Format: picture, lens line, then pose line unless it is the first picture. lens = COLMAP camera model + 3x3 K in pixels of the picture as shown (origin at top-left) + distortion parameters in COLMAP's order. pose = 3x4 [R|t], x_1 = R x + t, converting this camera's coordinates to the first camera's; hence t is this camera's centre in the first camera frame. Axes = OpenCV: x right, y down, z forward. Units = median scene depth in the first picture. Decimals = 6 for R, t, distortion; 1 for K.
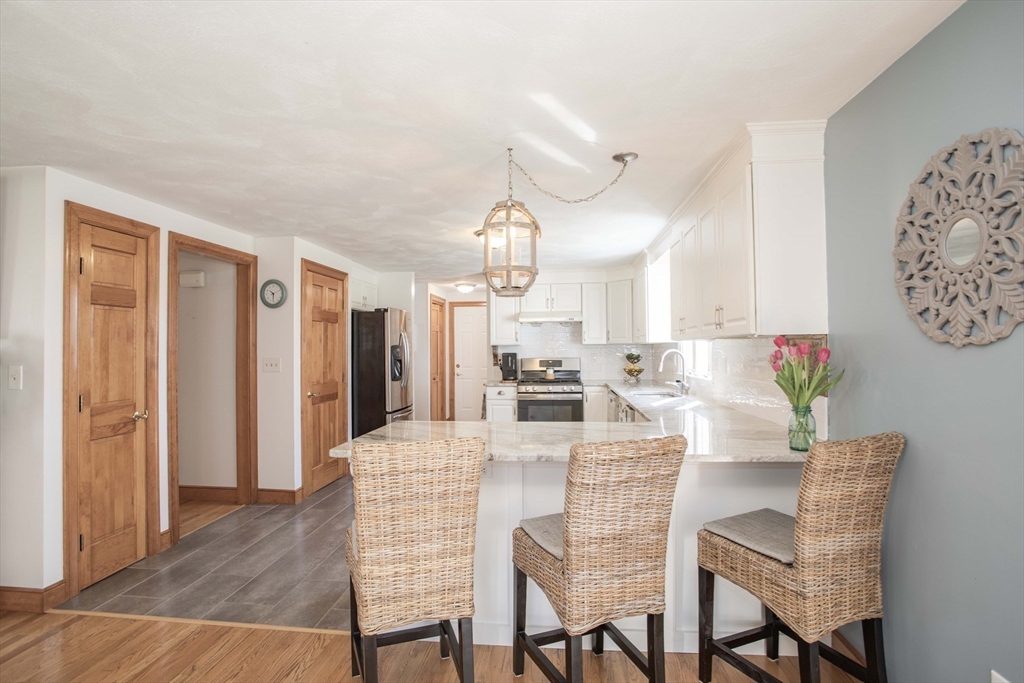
lens RADIAL K [[512.5, 0, 512.0], [0, 512.5, 341.5], [0, 0, 1]] dist [-0.070279, 0.029158]
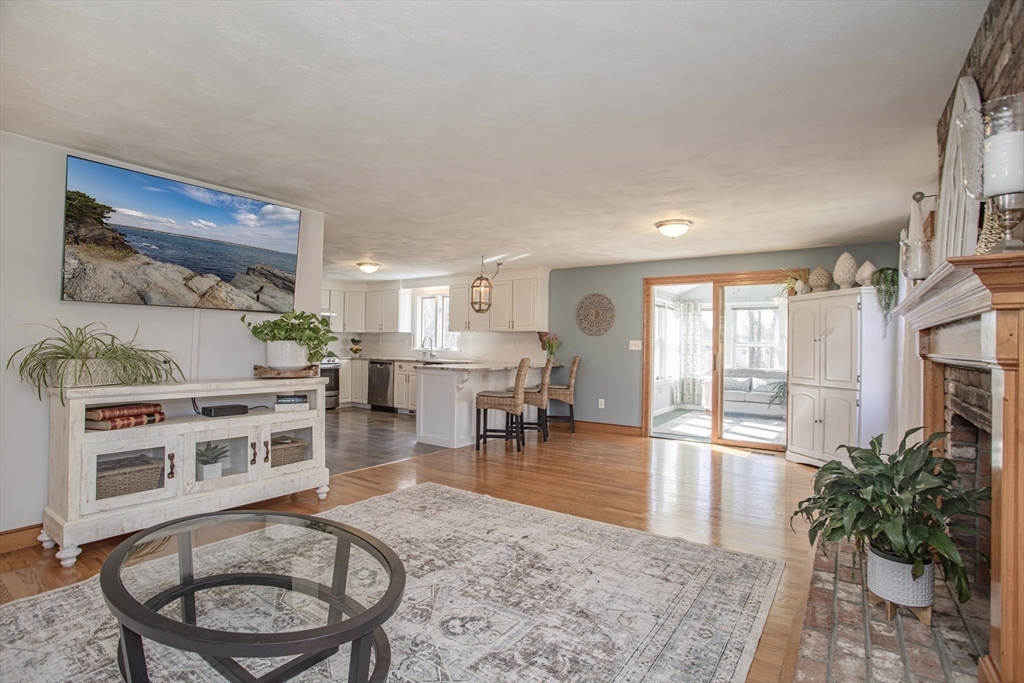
lens RADIAL K [[495.4, 0, 508.3], [0, 495.4, 342.5], [0, 0, 1]] dist [-0.071750, 0.030235]
pose [[0.493841, 0.018619, 0.869353, -0.962178], [-0.029729, 0.999548, -0.004519, 0.031641], [-0.869044, -0.023613, 0.494171, -0.173521]]
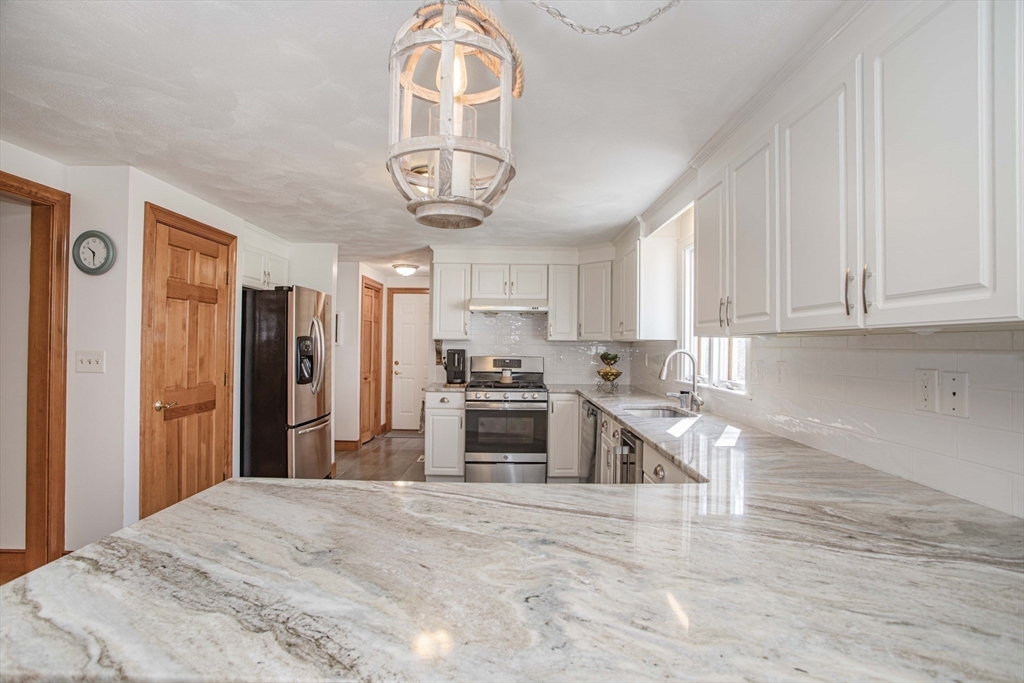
lens RADIAL K [[497.7, 0, 510.5], [0, 497.7, 340.7], [0, 0, 1]] dist [-0.072318, 0.032106]
pose [[0.995052, 0.020177, 0.097282, 0.003920], [-0.020800, 0.999769, 0.005402, 0.003574], [-0.097150, -0.007399, 0.995242, 0.260129]]
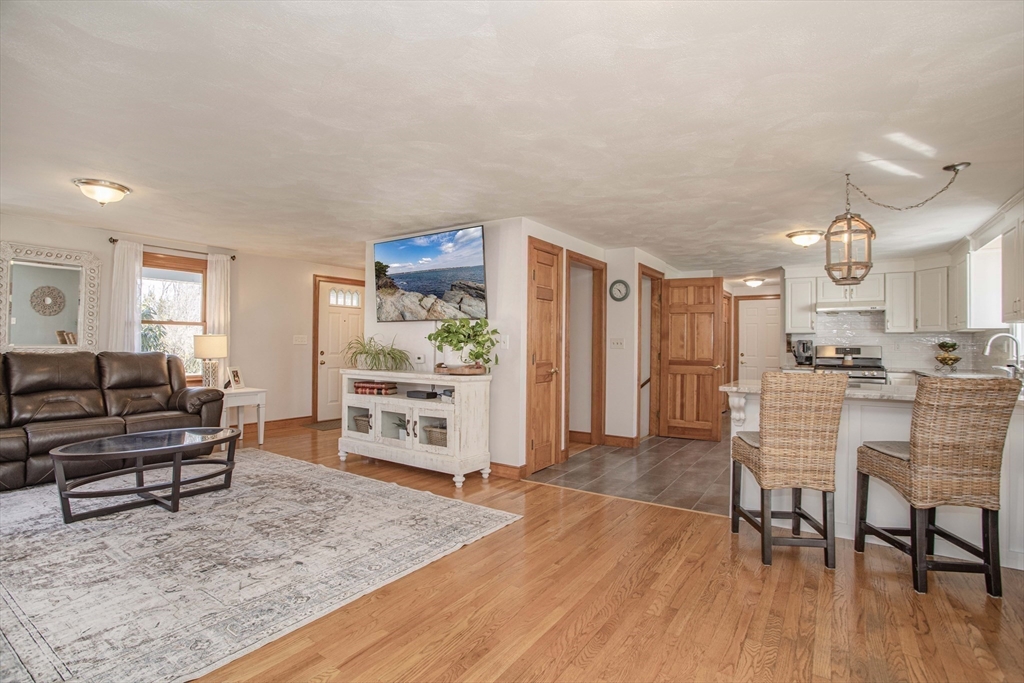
lens RADIAL K [[497.7, 0, 510.5], [0, 497.7, 340.7], [0, 0, 1]] dist [-0.072318, 0.032106]
pose [[0.882837, 0.011203, -0.469546, -0.083363], [-0.009618, 0.999937, 0.005773, 0.027177], [0.469581, -0.000581, 0.882889, -0.241112]]
